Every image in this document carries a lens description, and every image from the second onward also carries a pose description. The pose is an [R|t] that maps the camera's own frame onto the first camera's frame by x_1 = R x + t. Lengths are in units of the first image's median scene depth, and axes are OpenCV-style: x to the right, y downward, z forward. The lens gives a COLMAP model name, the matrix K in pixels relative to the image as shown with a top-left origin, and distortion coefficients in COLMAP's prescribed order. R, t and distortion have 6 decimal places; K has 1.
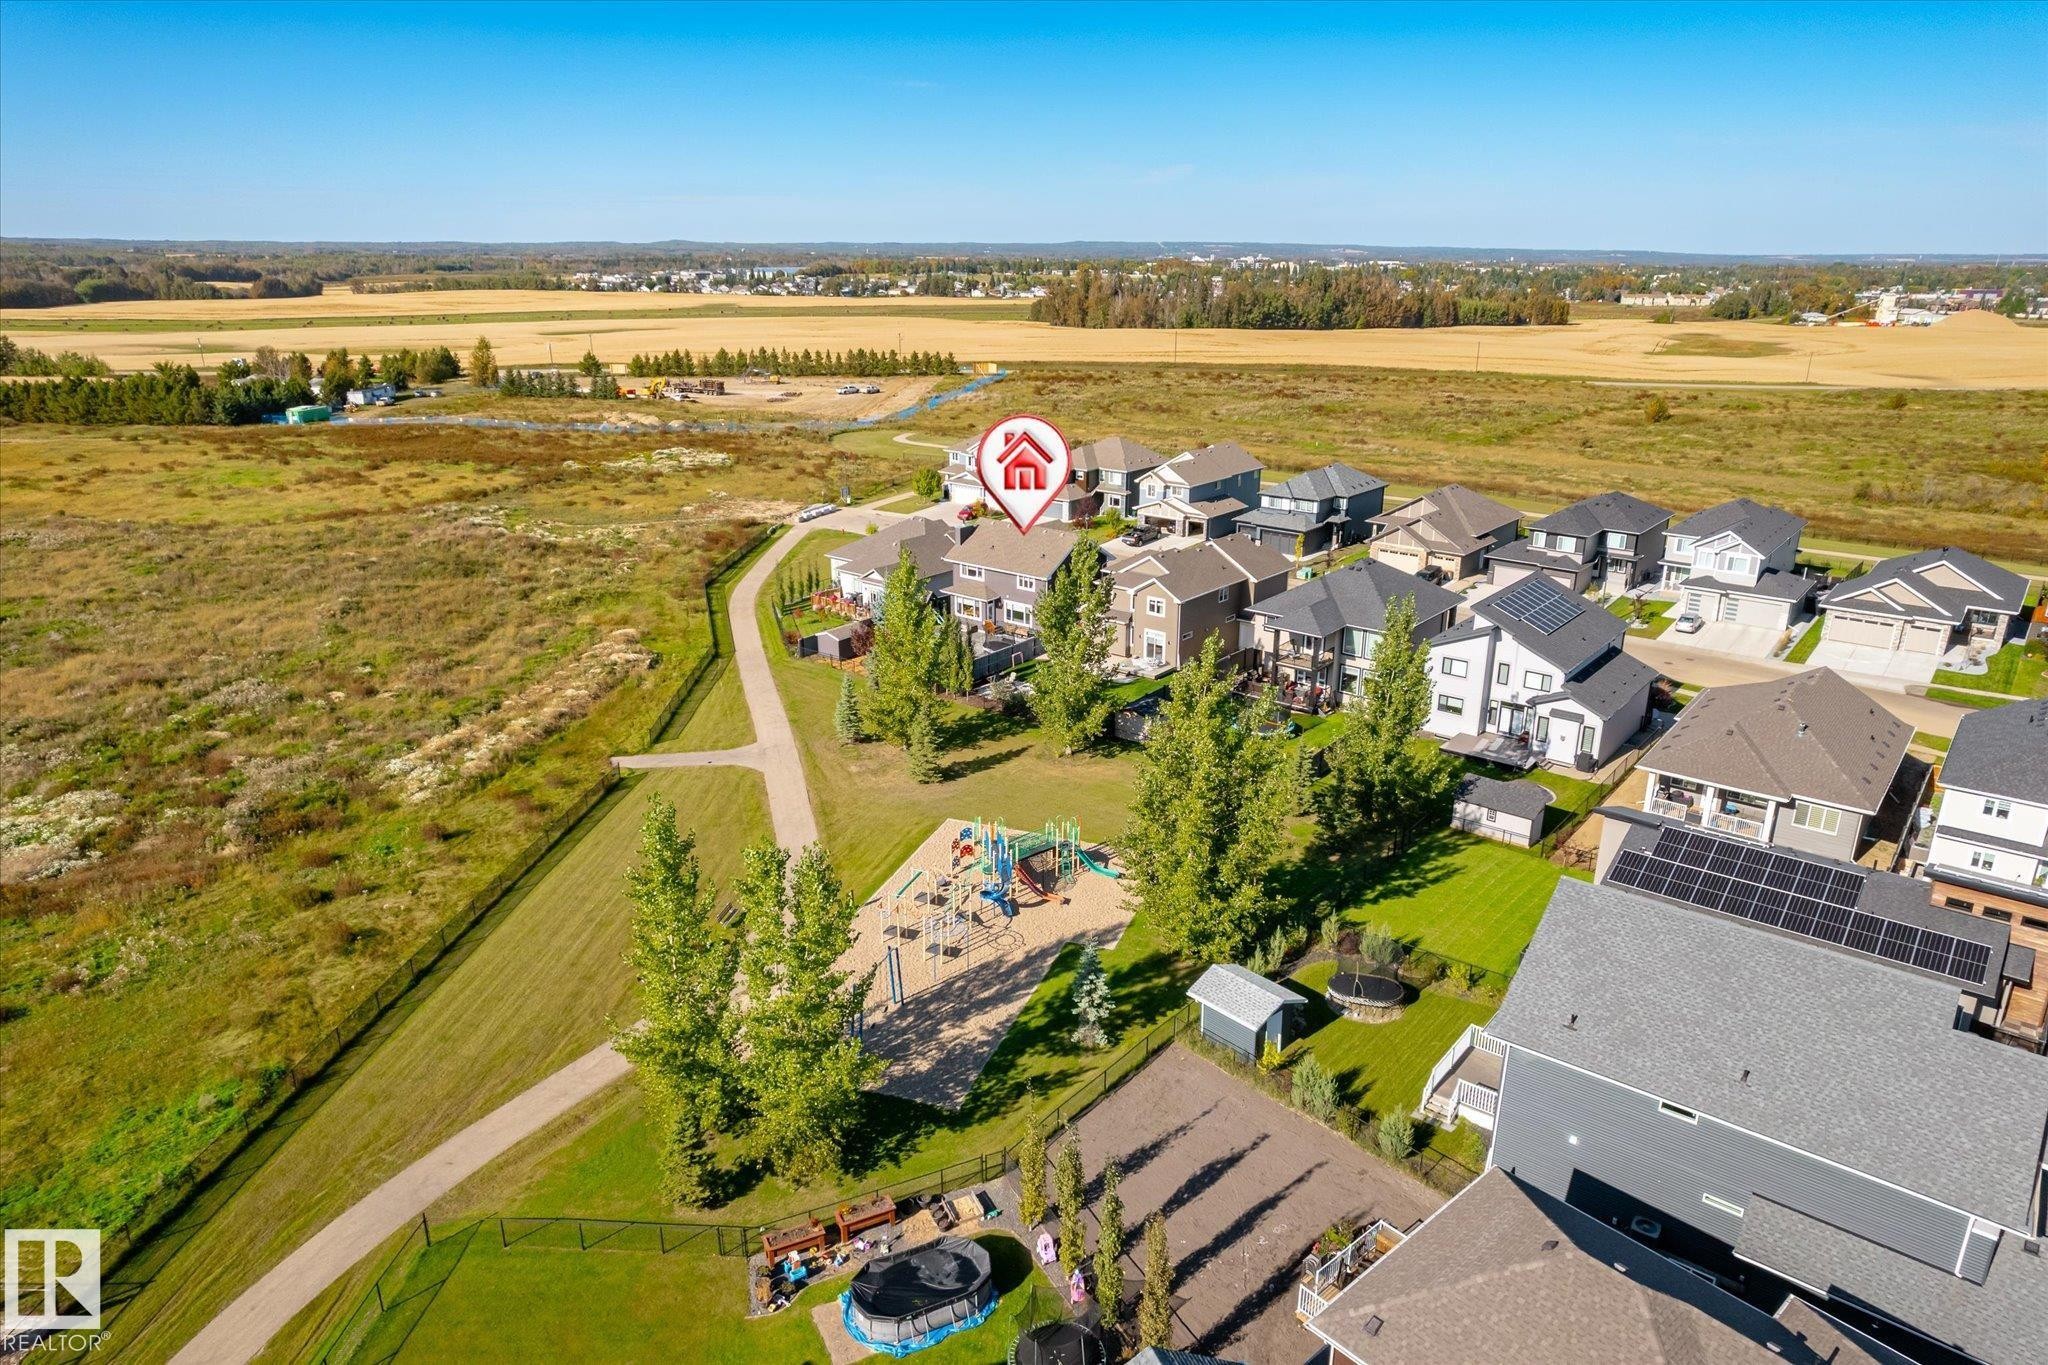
lens RADIAL K [[1348.9, 0, 1117.9], [0, 1348.9, 677.5], [0, 0, 1]] dist [-0.060057, 0.071000]
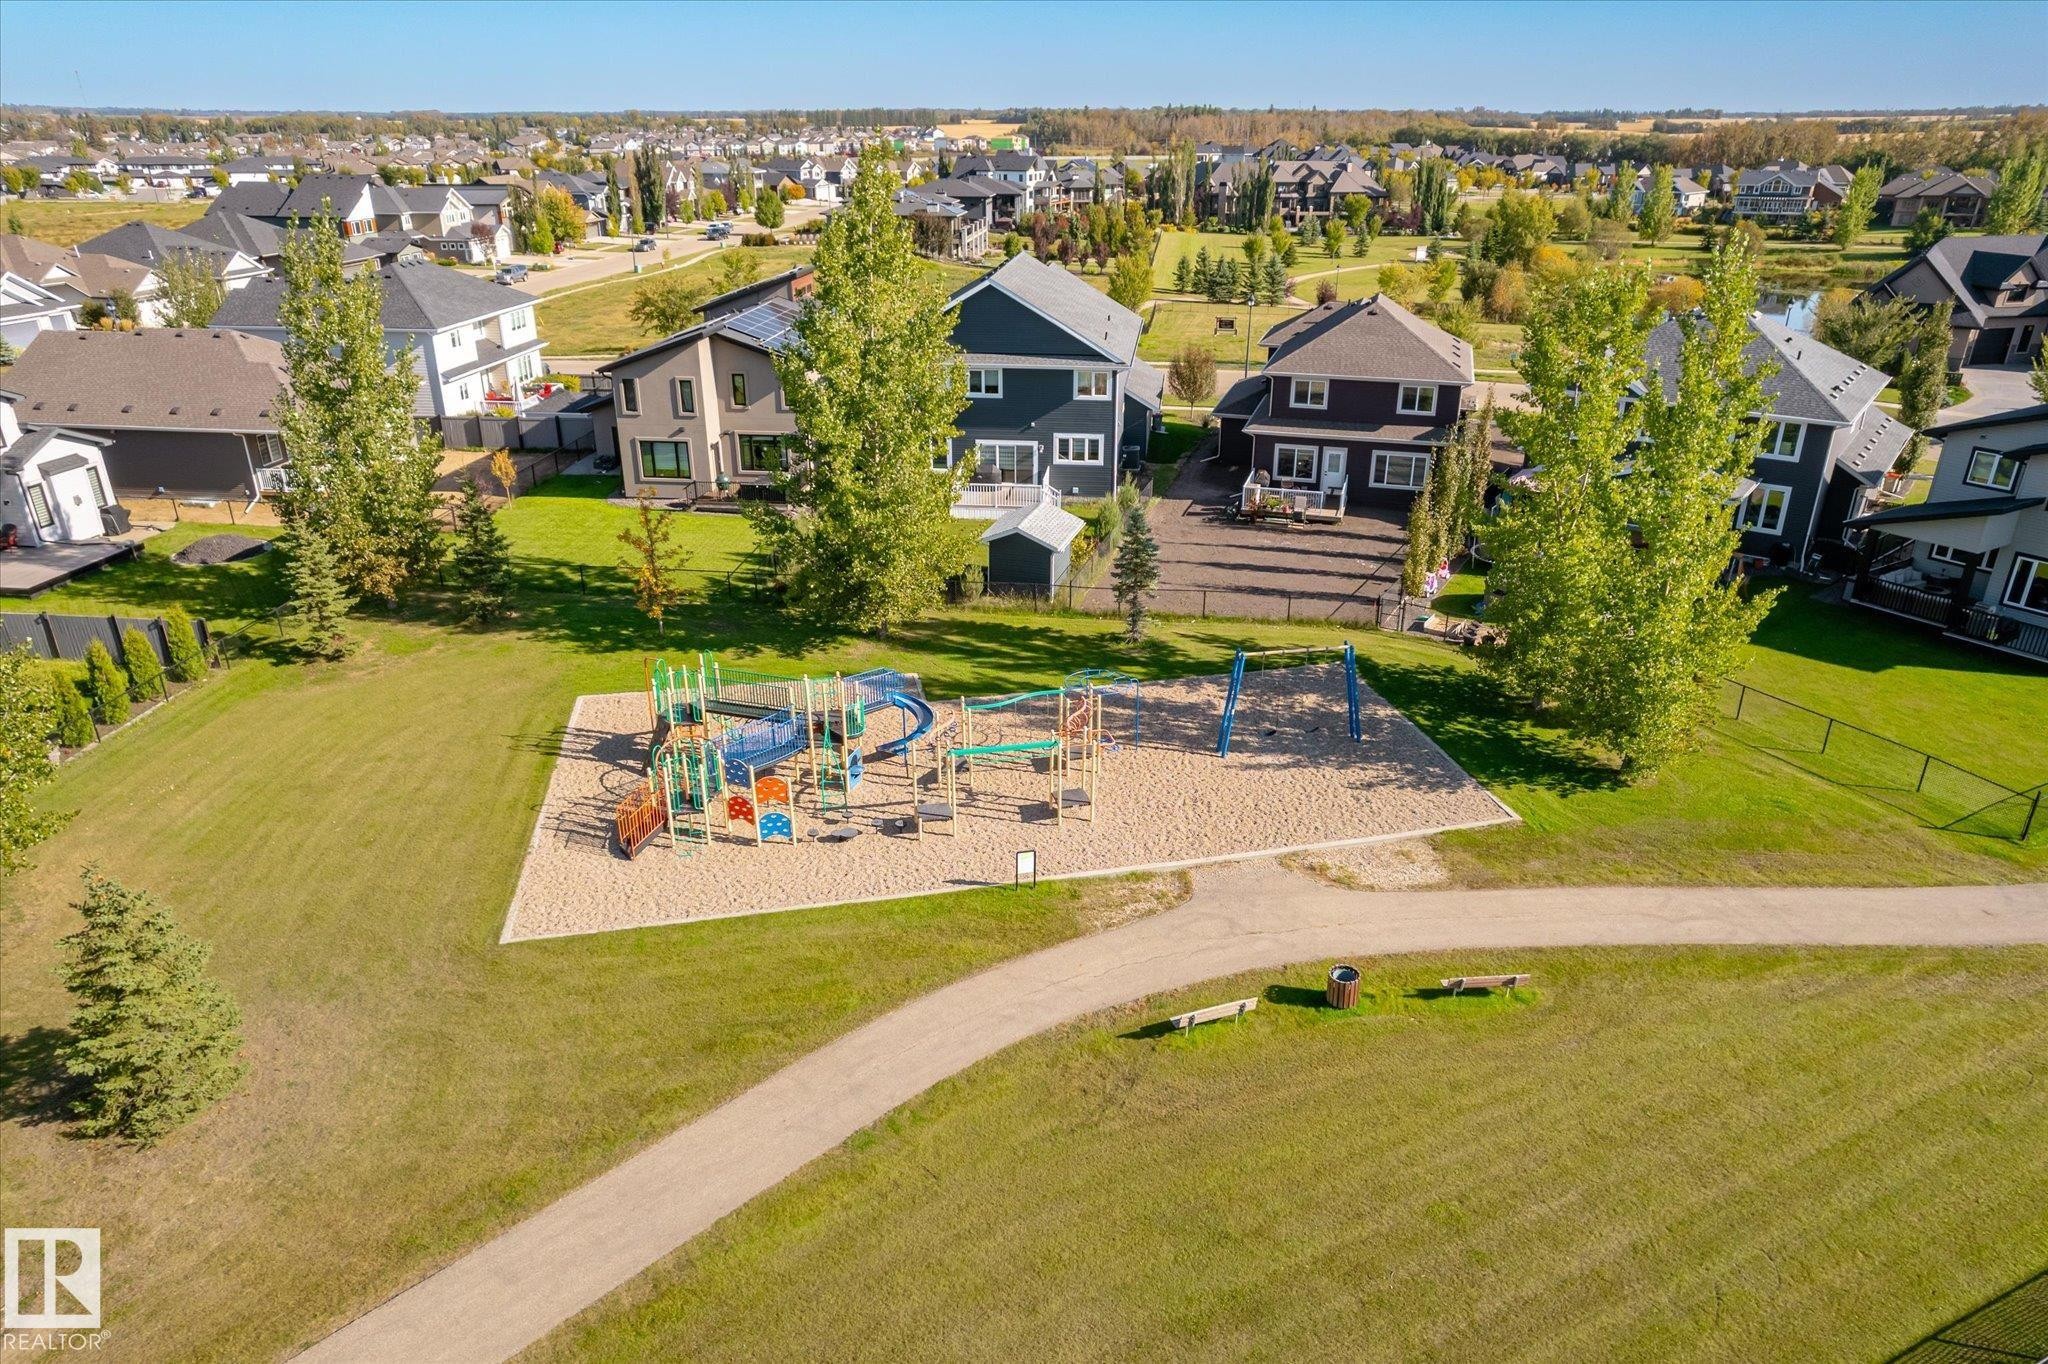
lens RADIAL K [[1289.4, 0, 1019.0], [0, 1289.4, 701.0], [0, 0, 1]] dist [-0.049019, 0.056051]
pose [[-0.506459, -0.355800, 0.785433, -0.302651], [0.259129, 0.805987, 0.532201, -0.064295], [-0.822406, 0.473067, -0.316001, 0.657182]]
